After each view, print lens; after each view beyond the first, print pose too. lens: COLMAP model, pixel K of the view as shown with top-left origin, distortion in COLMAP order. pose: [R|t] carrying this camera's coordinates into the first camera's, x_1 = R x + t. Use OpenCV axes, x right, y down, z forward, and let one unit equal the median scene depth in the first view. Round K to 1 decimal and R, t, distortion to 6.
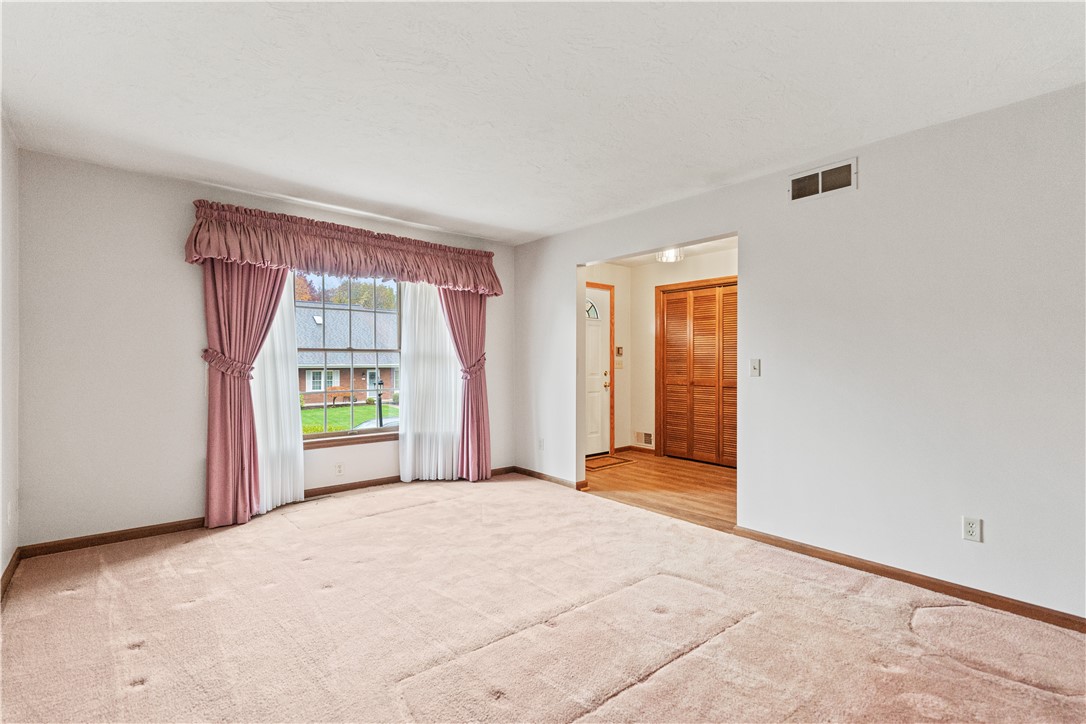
lens RADIAL K [[499.1, 0, 541.8], [0, 499.1, 359.5], [0, 0, 1]] dist [0.000441, -0.000704]
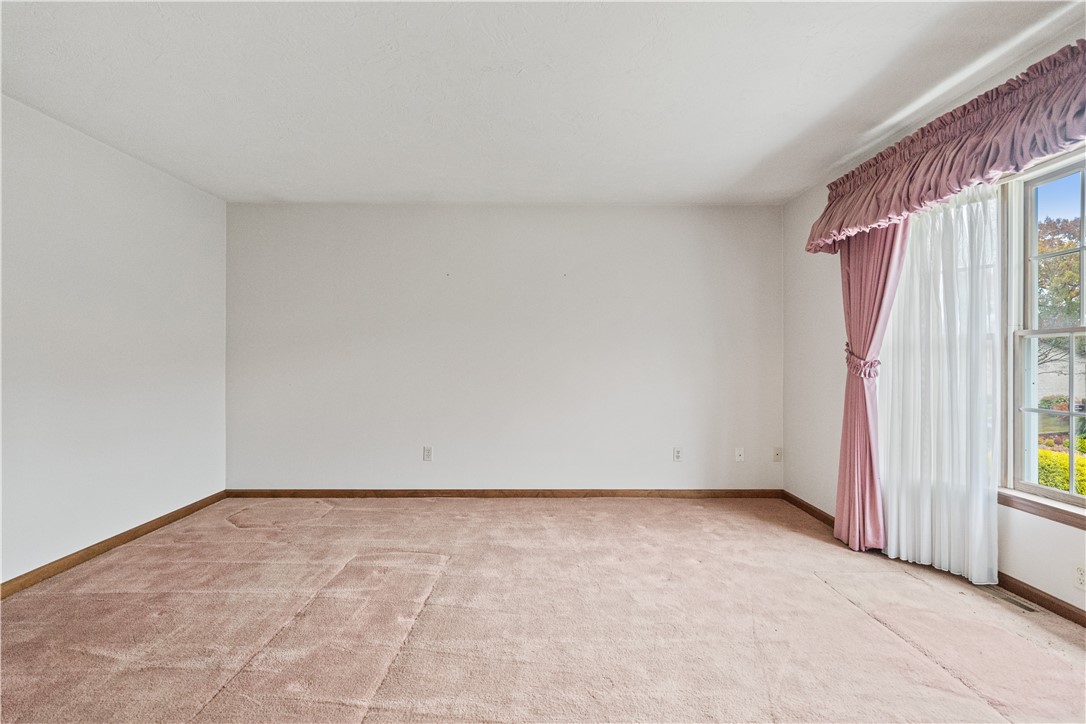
lens RADIAL K [[499.1, 0, 541.8], [0, 499.1, 359.5], [0, 0, 1]] dist [0.000441, -0.000704]
pose [[-0.634472, -0.003156, -0.772940, 0.381028], [0.002855, 0.999975, -0.006427, 0.015964], [0.772941, -0.006284, -0.634447, 1.139522]]
